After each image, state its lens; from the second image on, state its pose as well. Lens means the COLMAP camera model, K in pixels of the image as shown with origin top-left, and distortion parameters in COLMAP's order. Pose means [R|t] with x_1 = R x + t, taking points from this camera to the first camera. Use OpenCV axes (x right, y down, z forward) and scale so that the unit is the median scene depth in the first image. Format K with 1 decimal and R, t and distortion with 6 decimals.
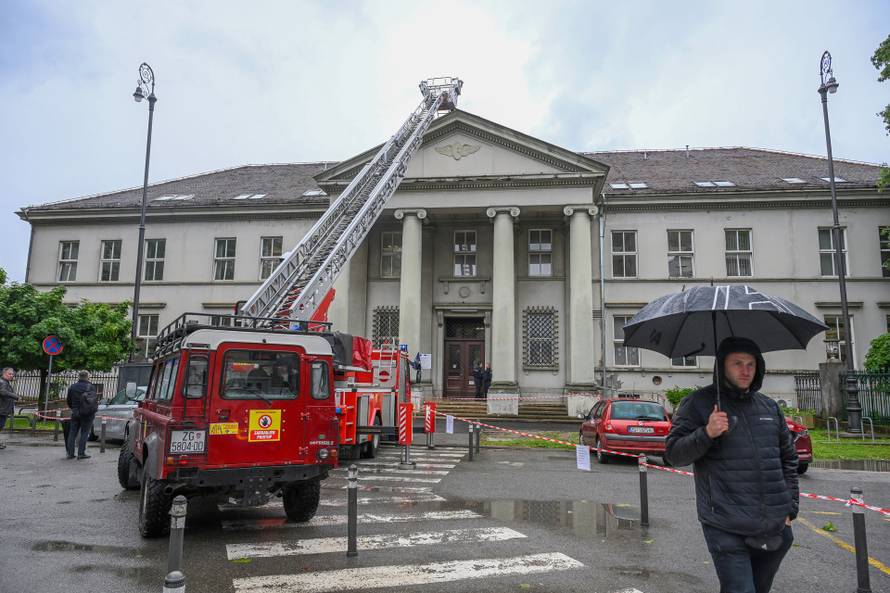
lens RADIAL K [[591.2, 0, 445.0], [0, 591.2, 296.5], [0, 0, 1]] dist [-0.005332, -0.001226]
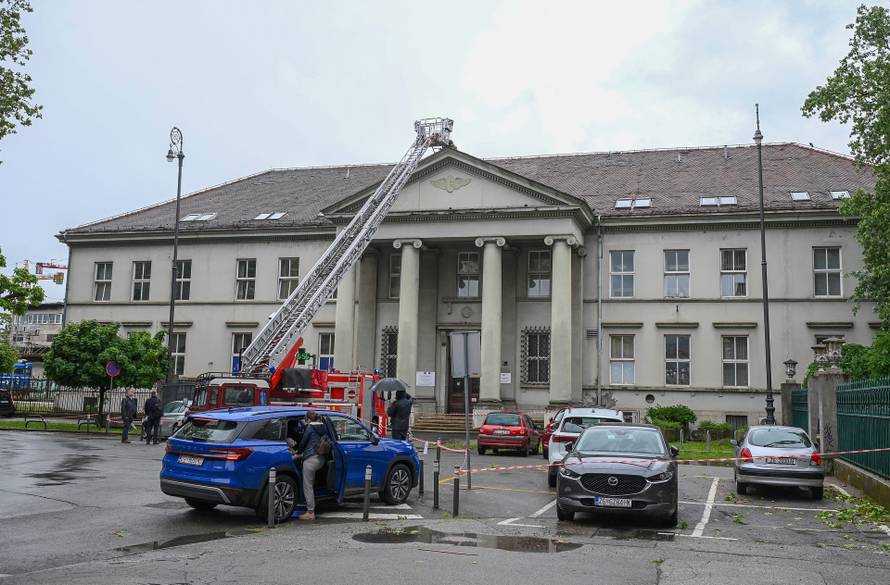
lens RADIAL K [[870.4, 0, 467.1], [0, 870.4, 275.7], [0, 0, 1]] dist [-0.005380, 0.004564]
pose [[0.991821, -0.011477, -0.127121, 0.230557], [0.011948, 0.999924, 0.002942, -0.077235], [0.127077, -0.004437, 0.991883, -0.520703]]
